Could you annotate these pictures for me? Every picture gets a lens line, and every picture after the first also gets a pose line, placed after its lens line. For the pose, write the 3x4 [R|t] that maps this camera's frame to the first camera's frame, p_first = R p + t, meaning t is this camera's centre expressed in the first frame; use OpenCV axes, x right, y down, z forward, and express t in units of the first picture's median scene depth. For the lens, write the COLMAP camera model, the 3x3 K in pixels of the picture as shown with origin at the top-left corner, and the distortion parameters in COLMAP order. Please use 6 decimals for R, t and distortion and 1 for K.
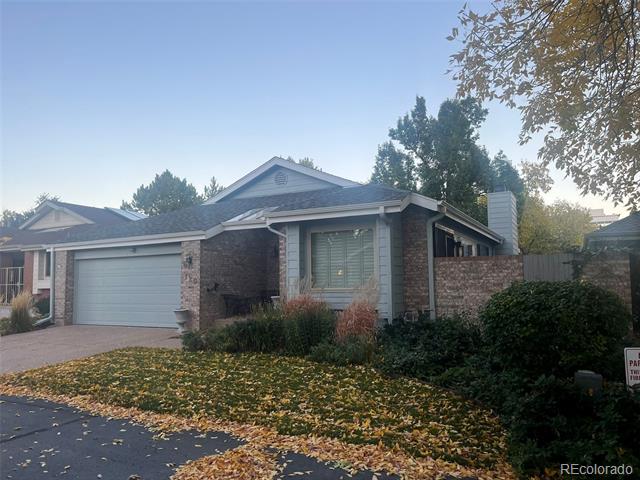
lens RADIAL K [[481.4, 0, 319.8], [0, 481.4, 240.1], [0, 0, 1]] dist [0.064580, -0.090913]
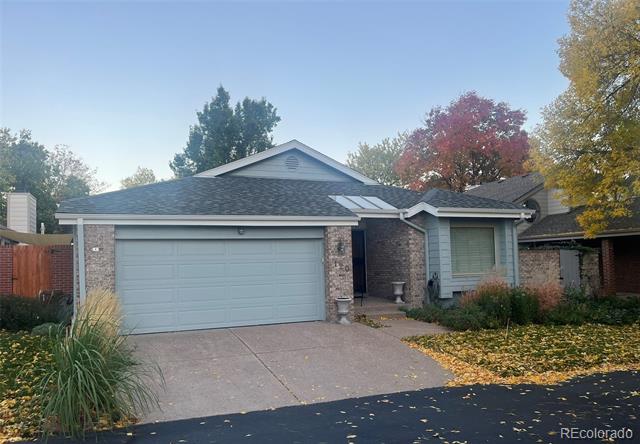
lens RADIAL K [[492.1, 0, 319.6], [0, 492.1, 223.7], [0, 0, 1]] dist [0.008241, 0.000939]
pose [[0.625629, 0.062416, 0.777620, -0.936978], [-0.055507, 0.997829, -0.035433, 0.029899], [-0.778144, -0.020996, 0.627735, 0.388654]]
